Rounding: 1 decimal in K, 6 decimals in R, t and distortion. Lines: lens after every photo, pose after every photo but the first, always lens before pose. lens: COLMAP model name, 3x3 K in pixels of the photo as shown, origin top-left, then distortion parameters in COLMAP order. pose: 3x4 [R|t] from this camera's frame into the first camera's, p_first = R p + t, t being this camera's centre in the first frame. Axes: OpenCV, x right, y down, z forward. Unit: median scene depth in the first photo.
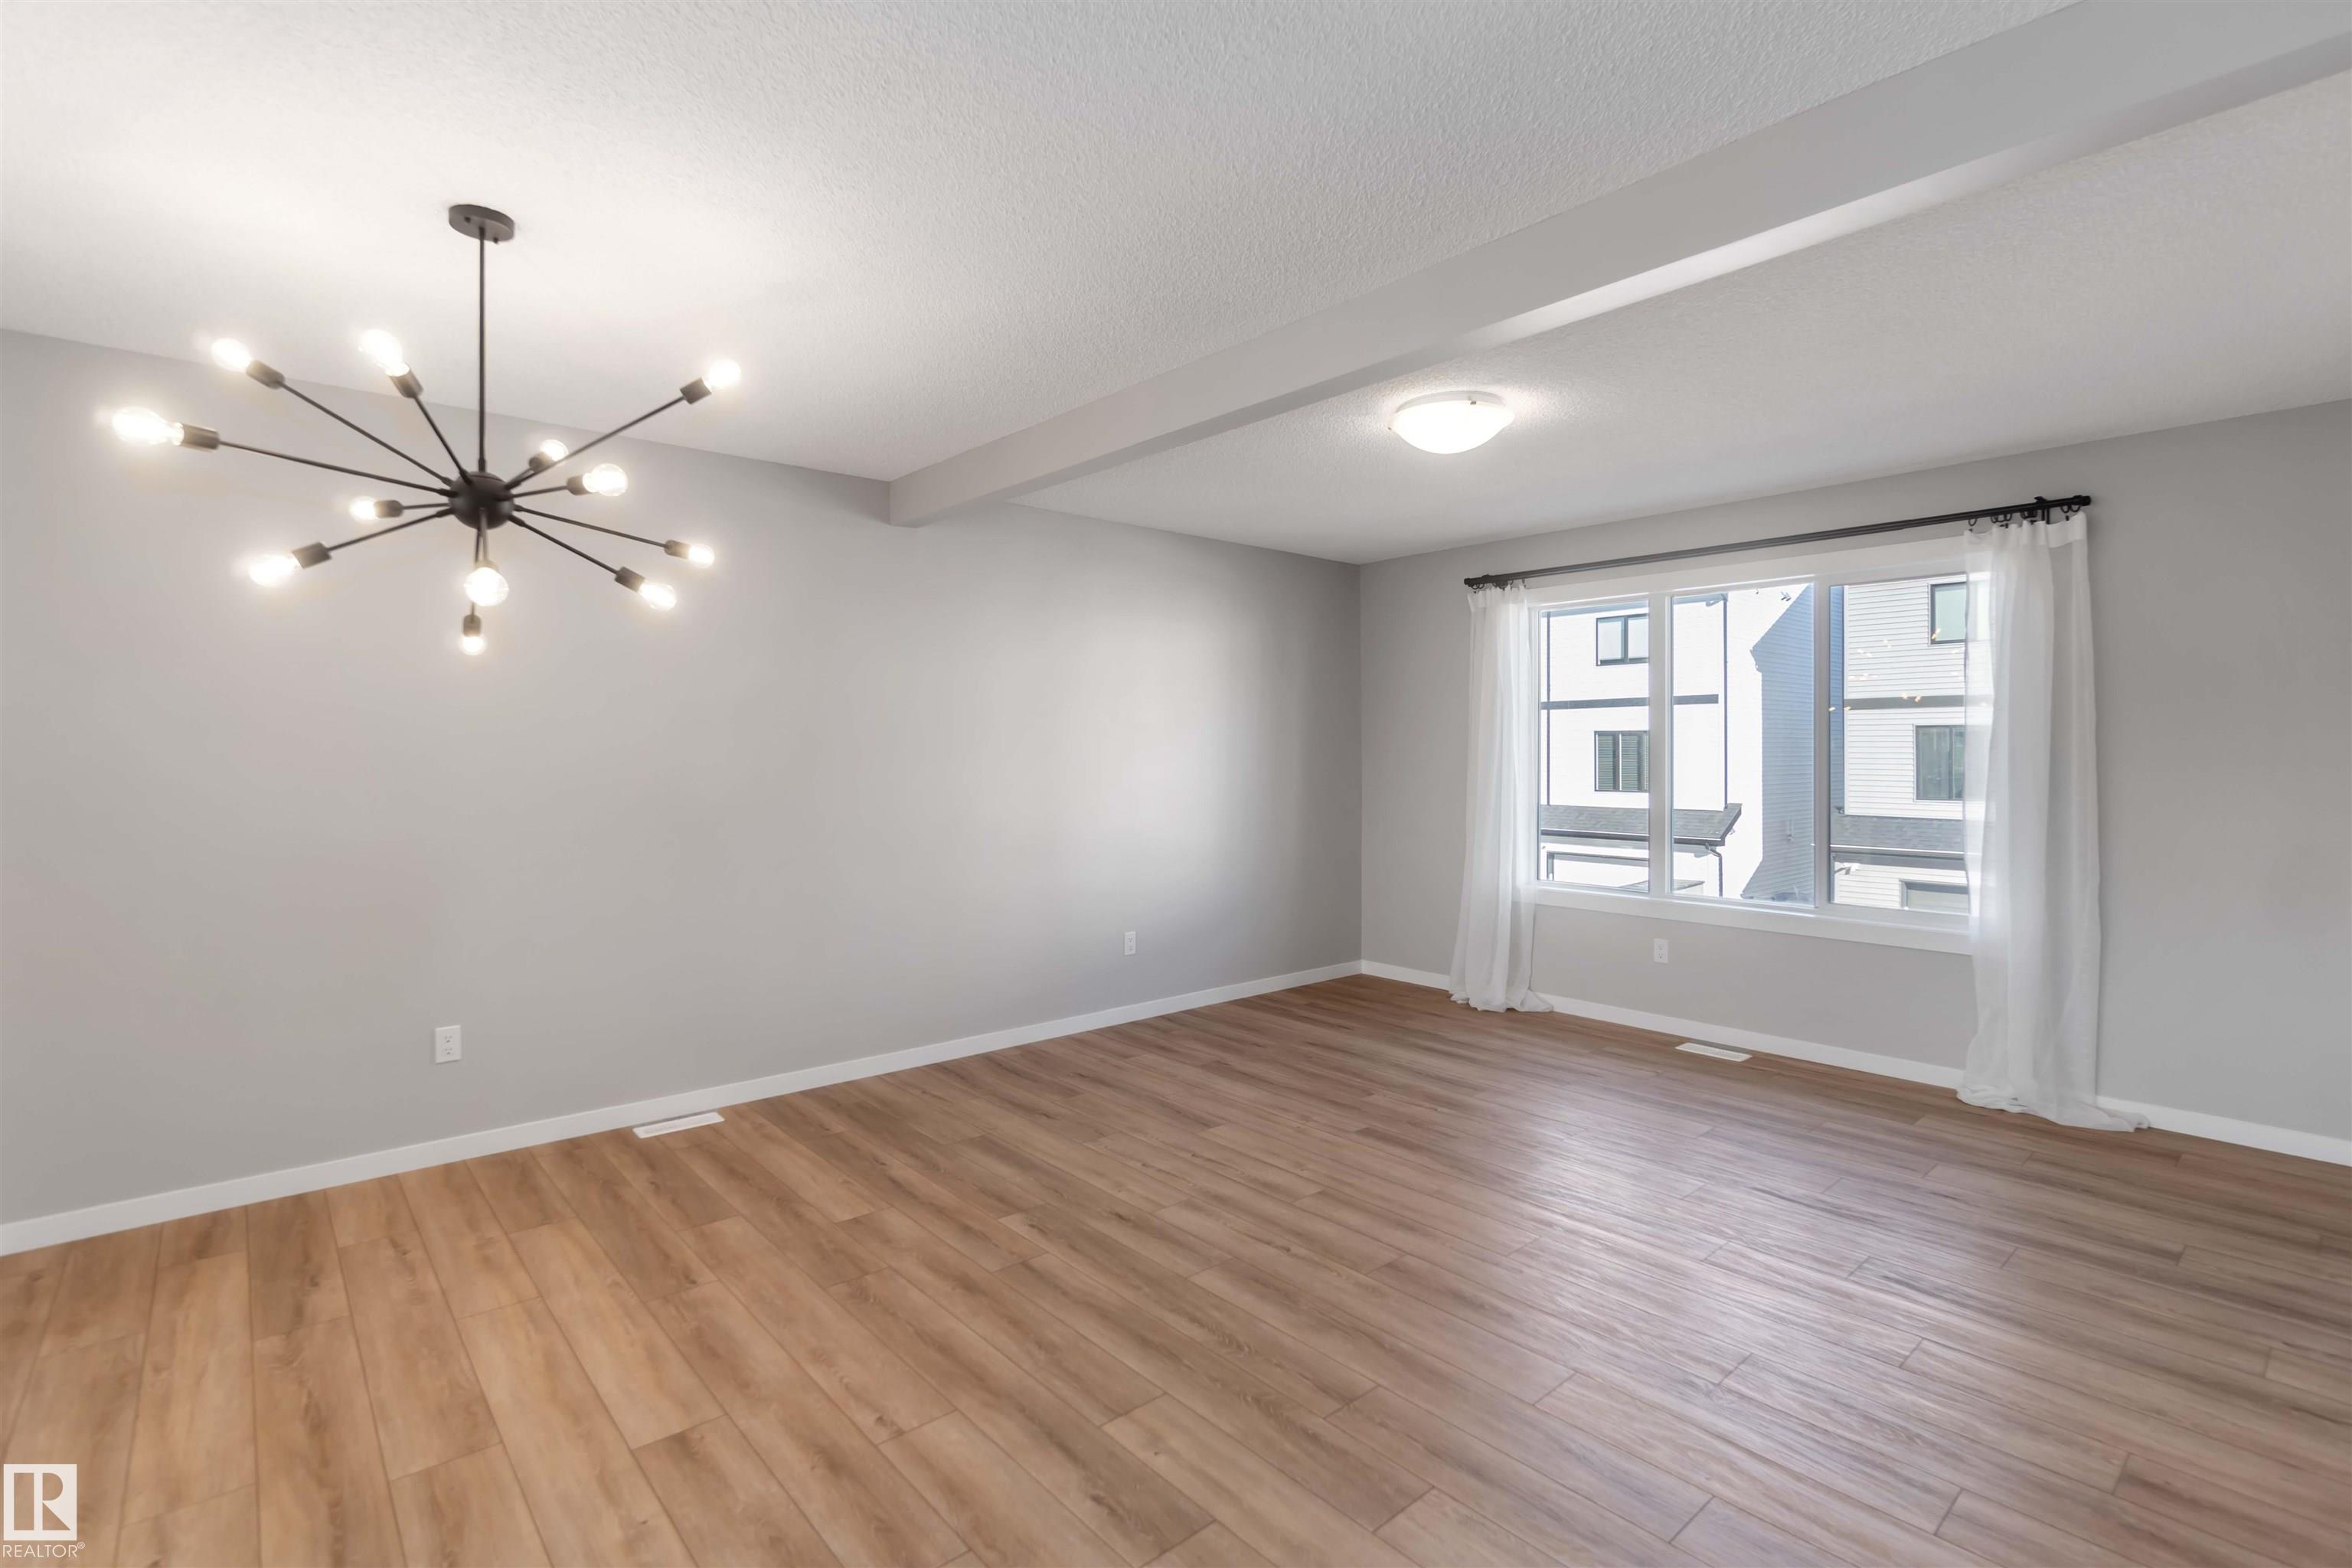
lens RADIAL K [[1082.5, 0, 1152.8], [0, 1082.5, 738.6], [0, 0, 1]] dist [-0.009505, 0.003076]
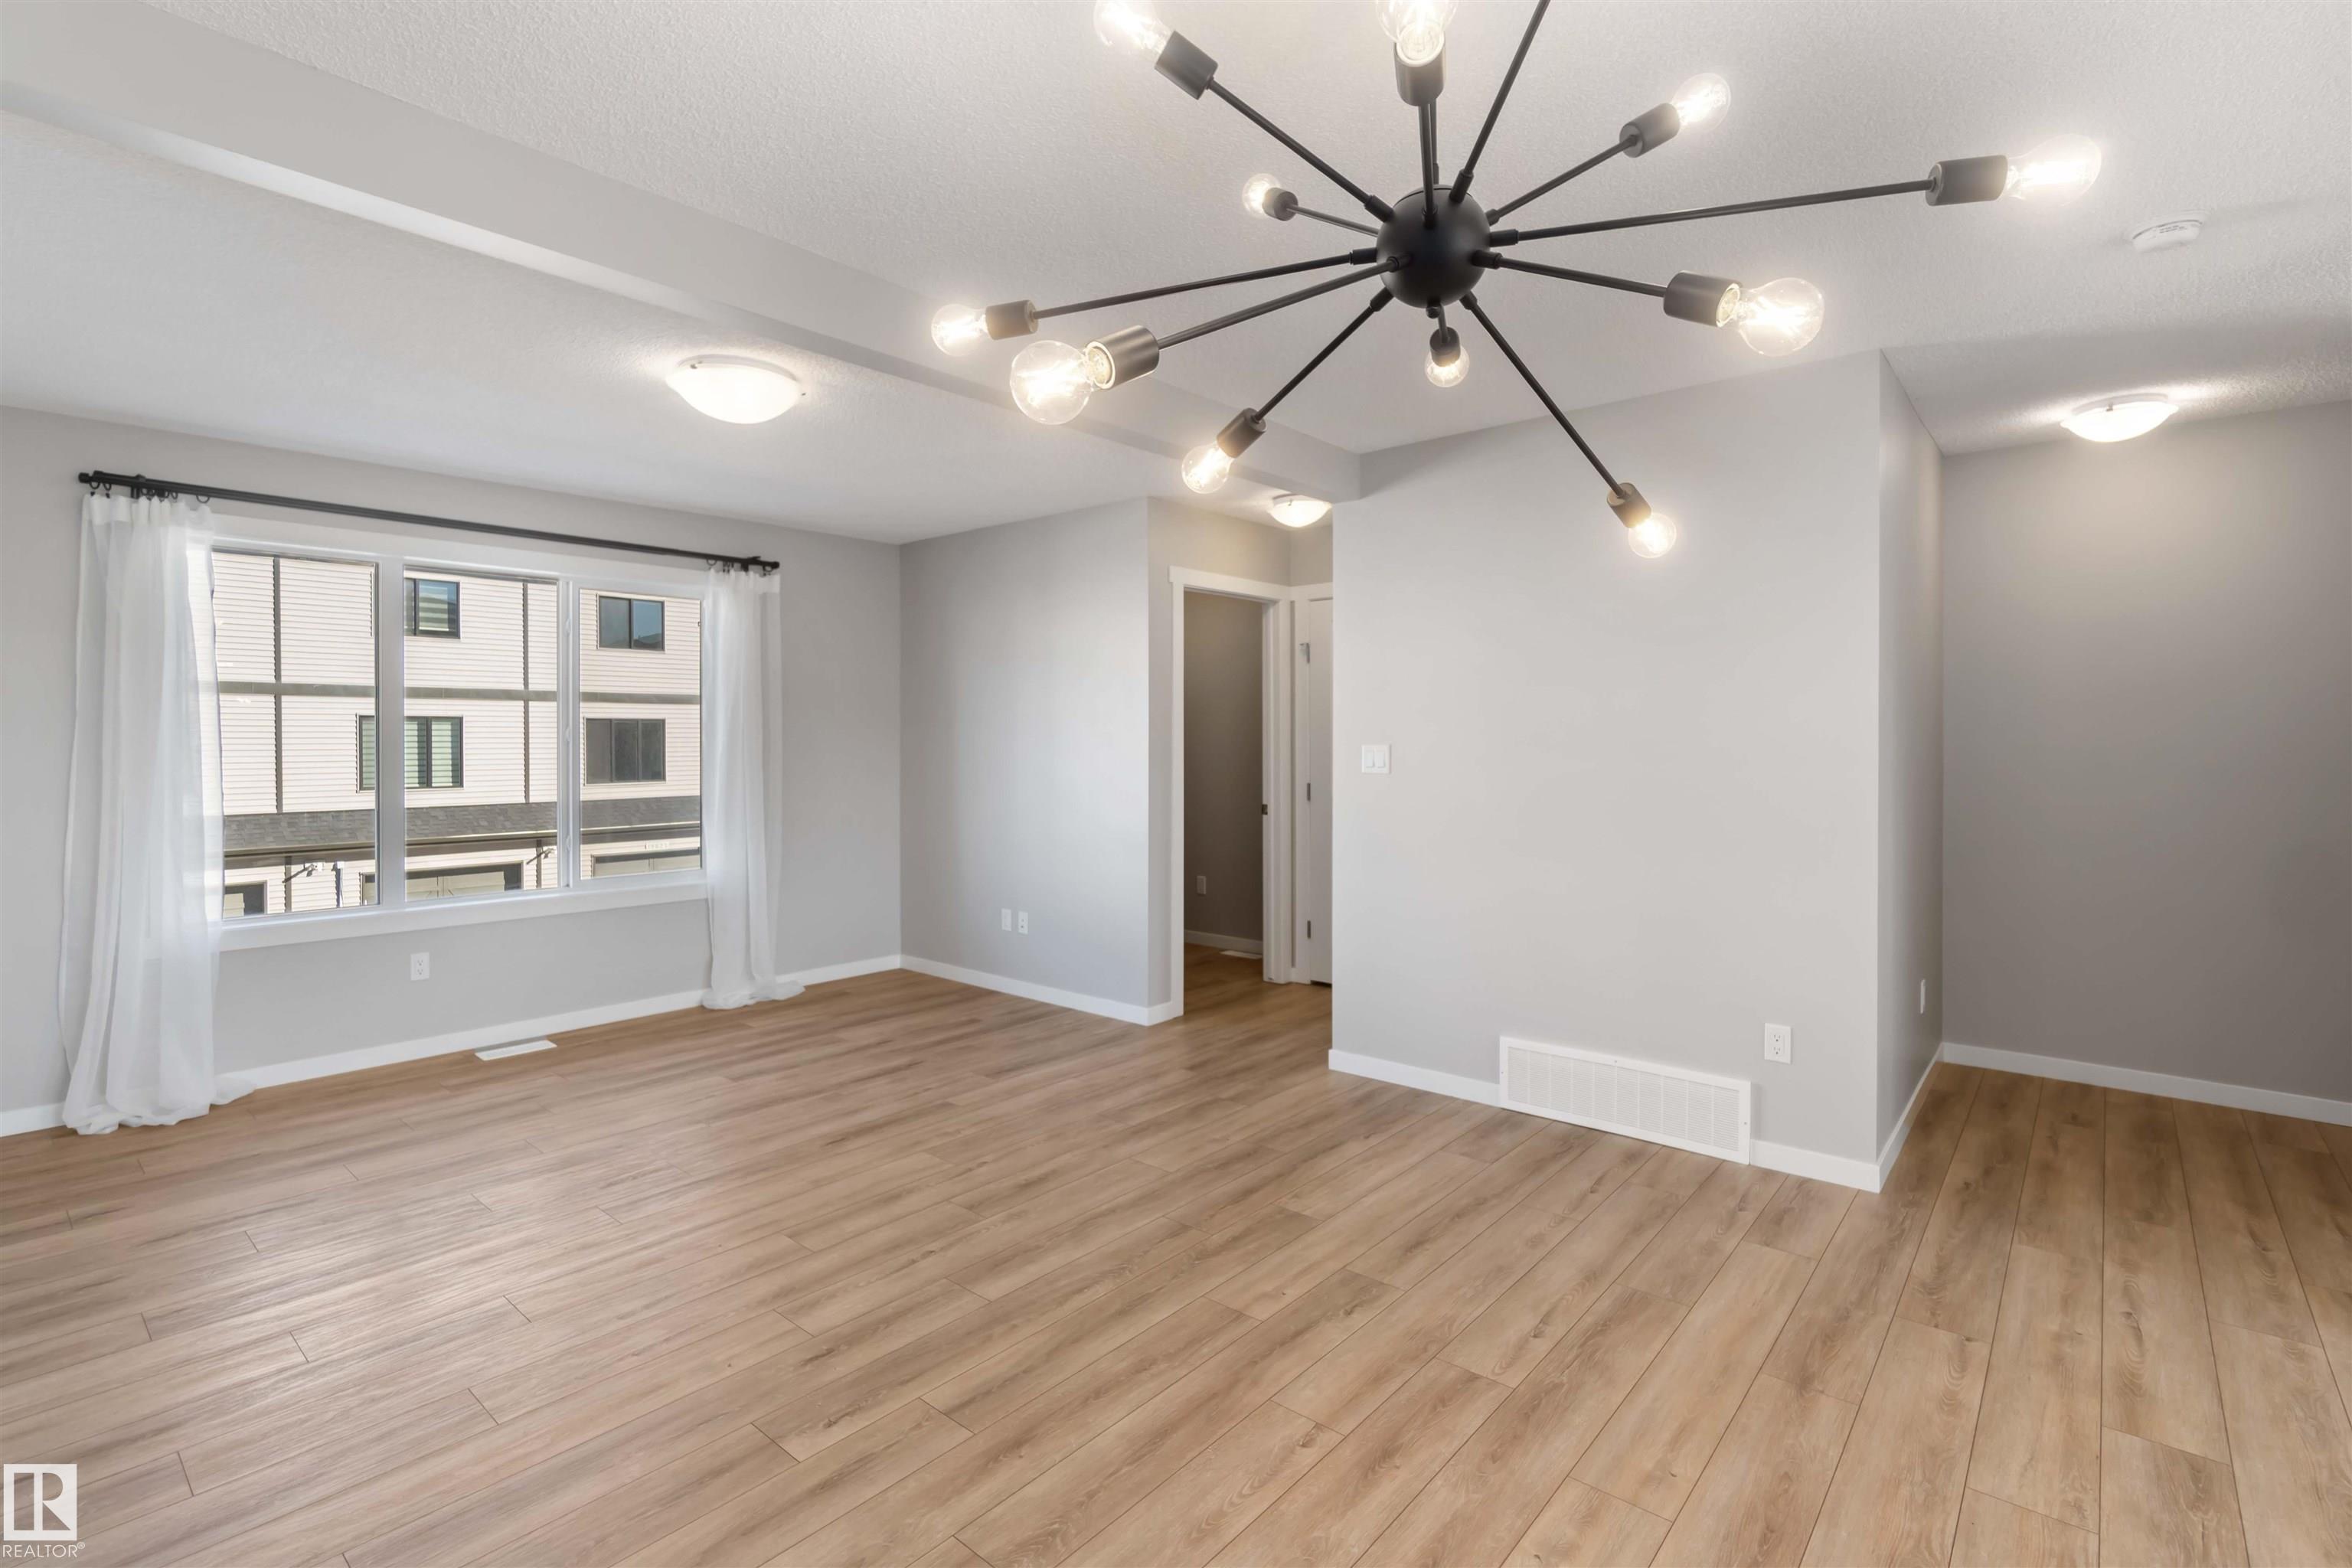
lens RADIAL K [[1082.5, 0, 1155.6], [0, 1082.5, 767.6], [0, 0, 1]] dist [-0.009505, 0.003076]
pose [[-0.136345, -0.026226, 0.990314, -0.765612], [-0.008730, 0.999643, 0.025271, 0.008288], [-0.990623, -0.005199, -0.136525, 0.833730]]
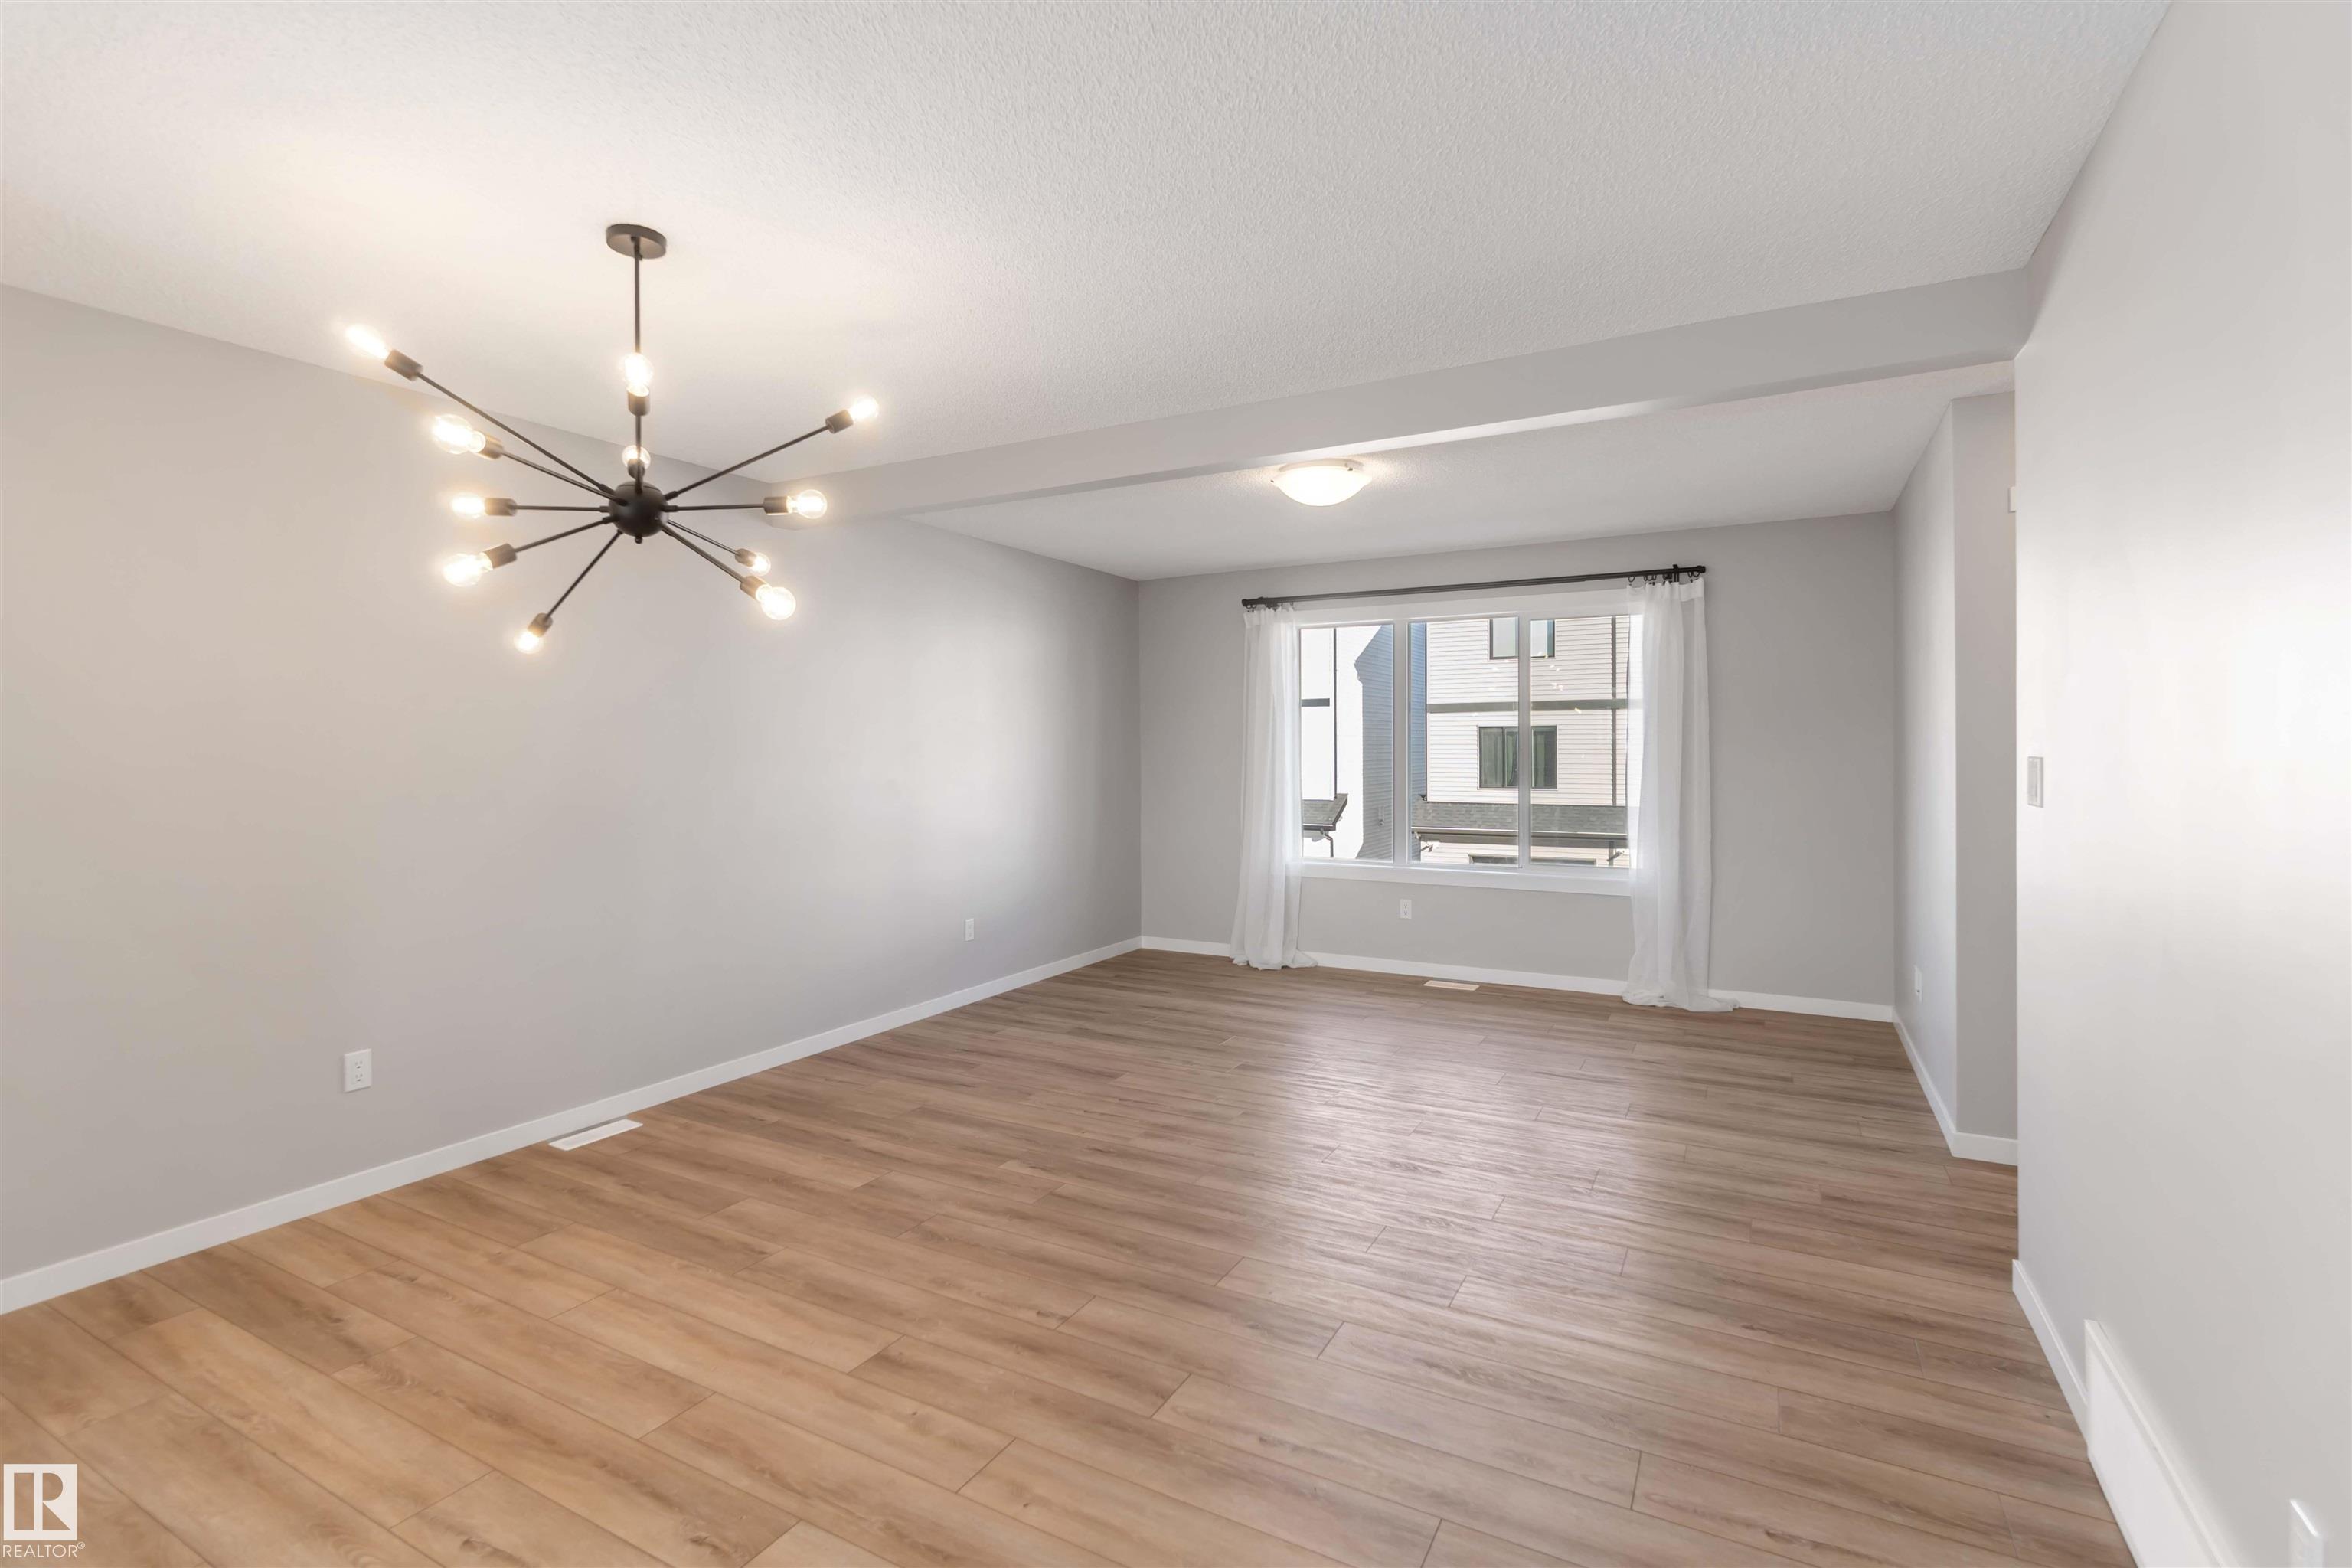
lens RADIAL K [[1082.5, 0, 1156.7], [0, 1082.5, 737.7], [0, 0, 1]] dist [-0.009505, 0.003076]
pose [[0.938647, 0.000456, 0.344879, -0.357364], [-0.000768, 0.999999, 0.000770, -0.000955], [-0.344878, -0.000987, 0.938647, -0.103043]]
